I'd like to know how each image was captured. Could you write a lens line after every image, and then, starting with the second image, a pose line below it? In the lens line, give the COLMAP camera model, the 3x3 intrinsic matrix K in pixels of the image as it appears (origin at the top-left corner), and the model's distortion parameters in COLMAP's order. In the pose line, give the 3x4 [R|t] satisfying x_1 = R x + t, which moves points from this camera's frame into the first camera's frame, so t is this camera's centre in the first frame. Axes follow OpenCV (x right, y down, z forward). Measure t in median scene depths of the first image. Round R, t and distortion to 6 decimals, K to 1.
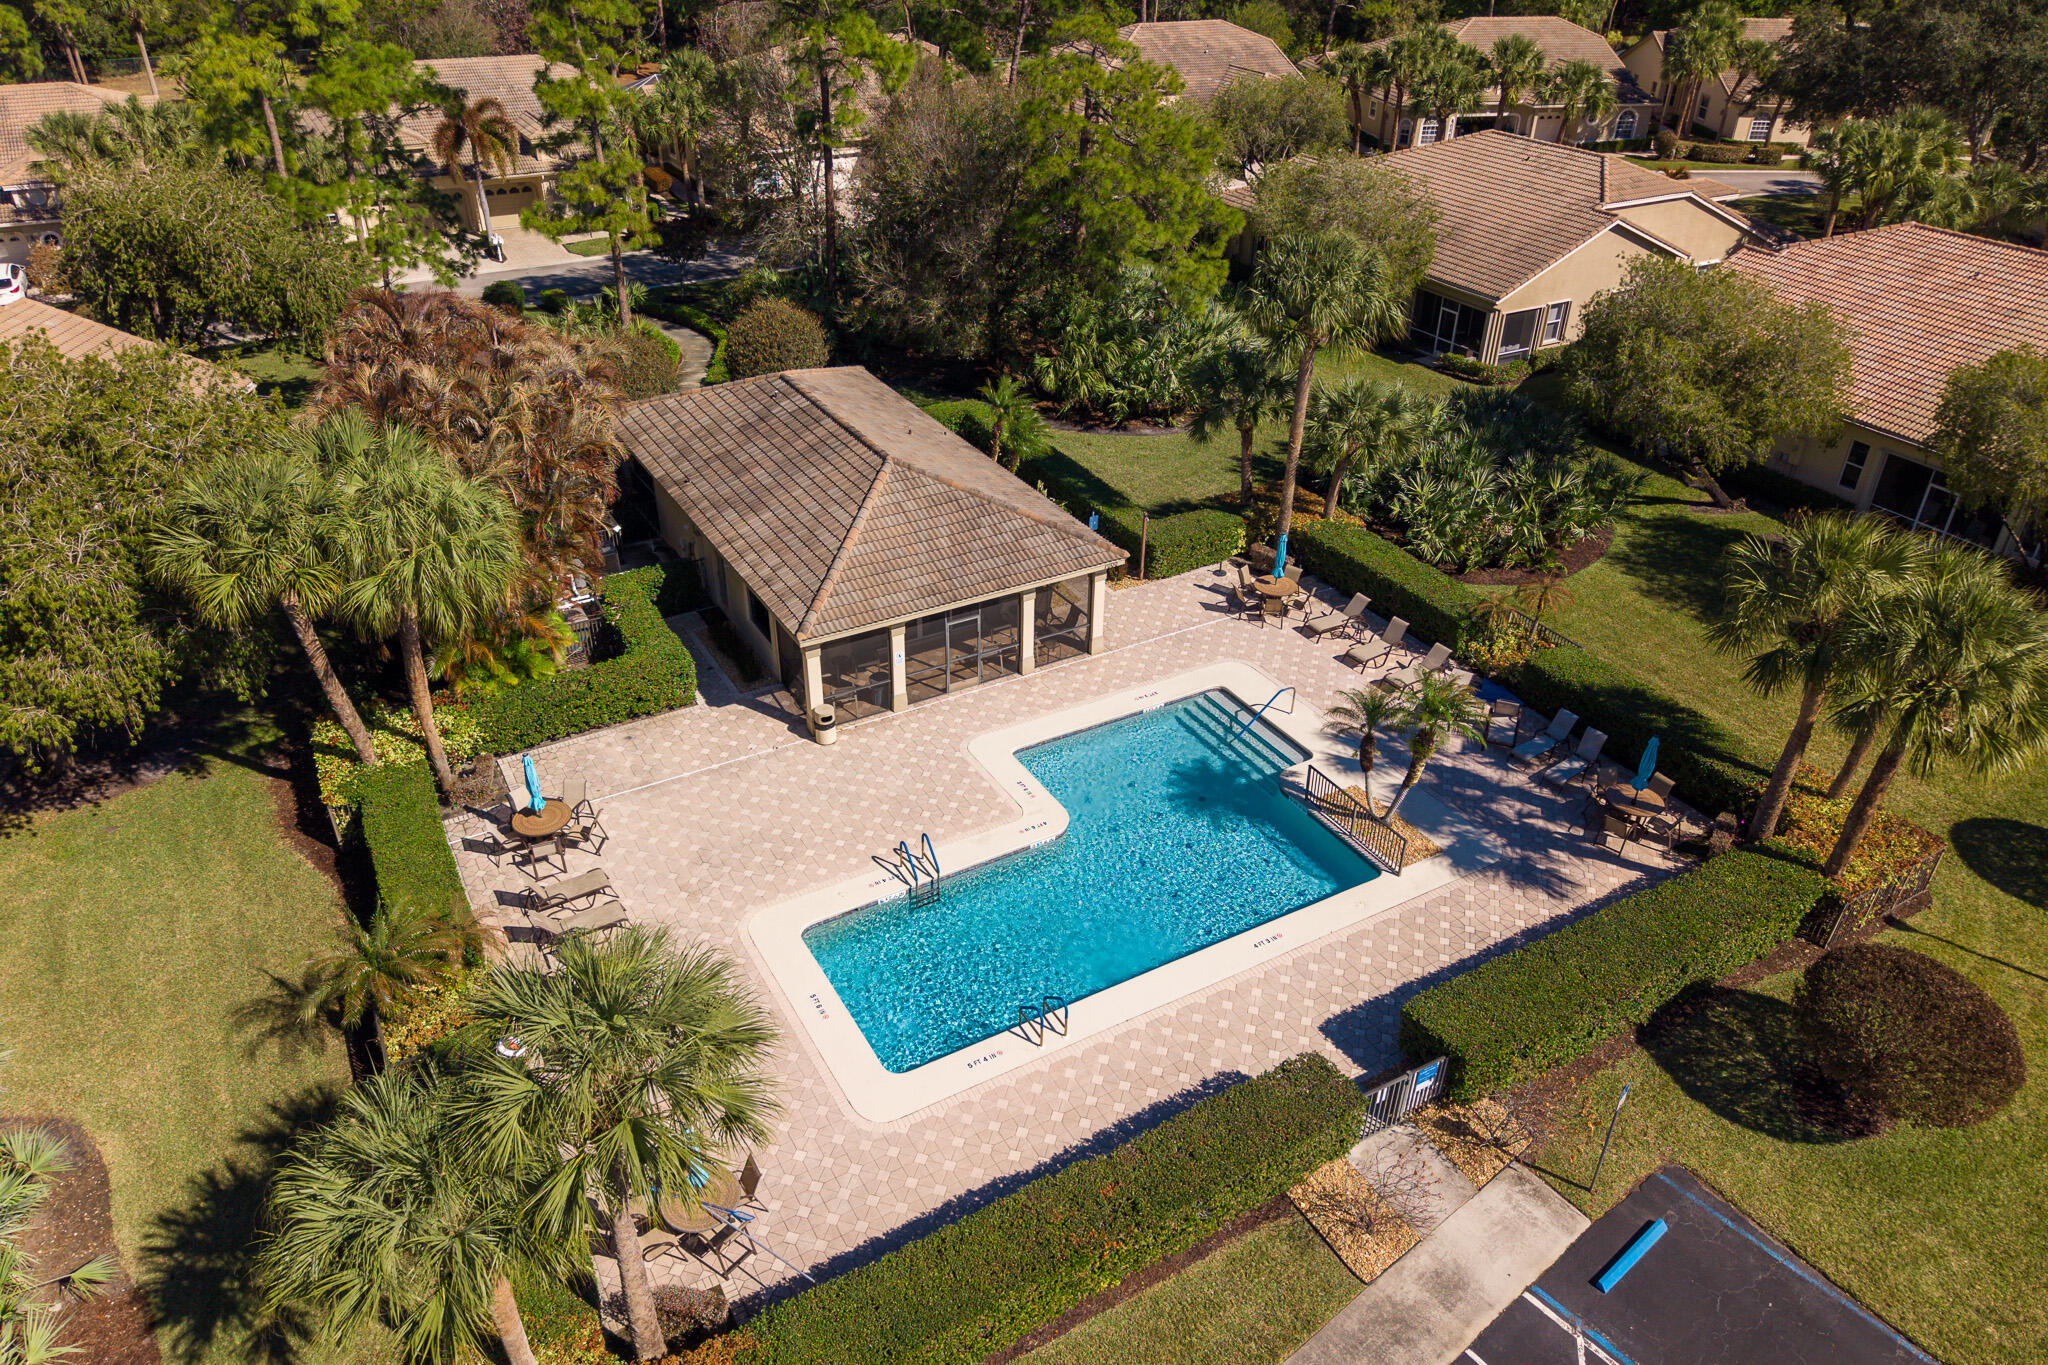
lens RADIAL K [[1401.0, 0, 976.1], [0, 1401.0, 590.1], [0, 0, 1]] dist [0.080708, 0.000040]
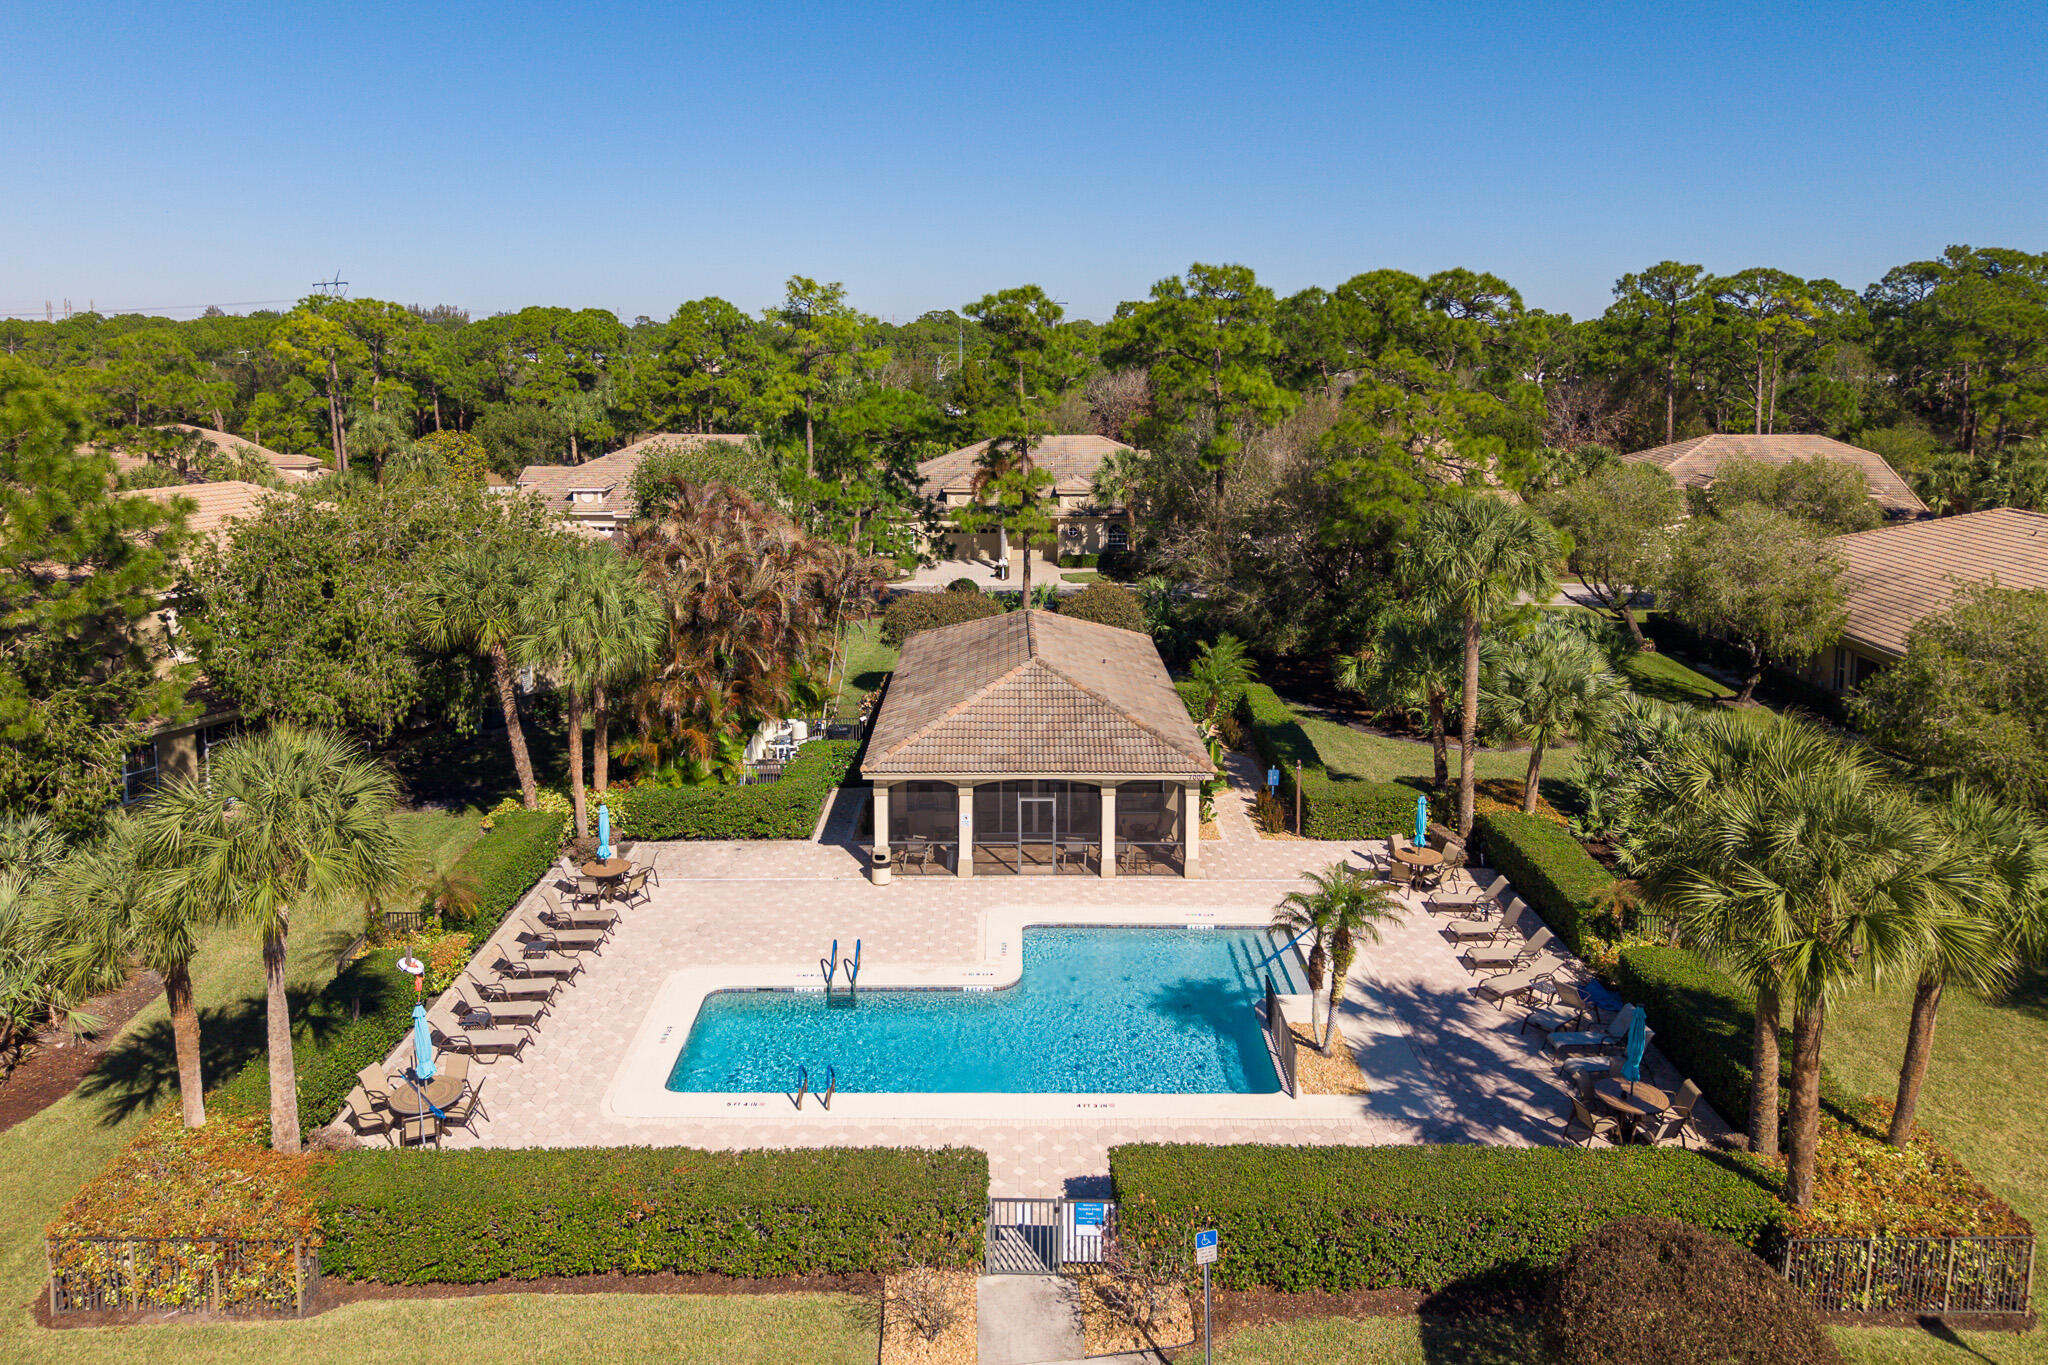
lens RADIAL K [[1401.0, 0, 976.1], [0, 1401.0, 590.1], [0, 0, 1]] dist [0.080708, 0.000040]
pose [[0.859731, 0.077957, -0.504763, 0.504504], [-0.233884, 0.938665, -0.253390, 0.162583], [0.454050, 0.335904, 0.825232, 0.084859]]
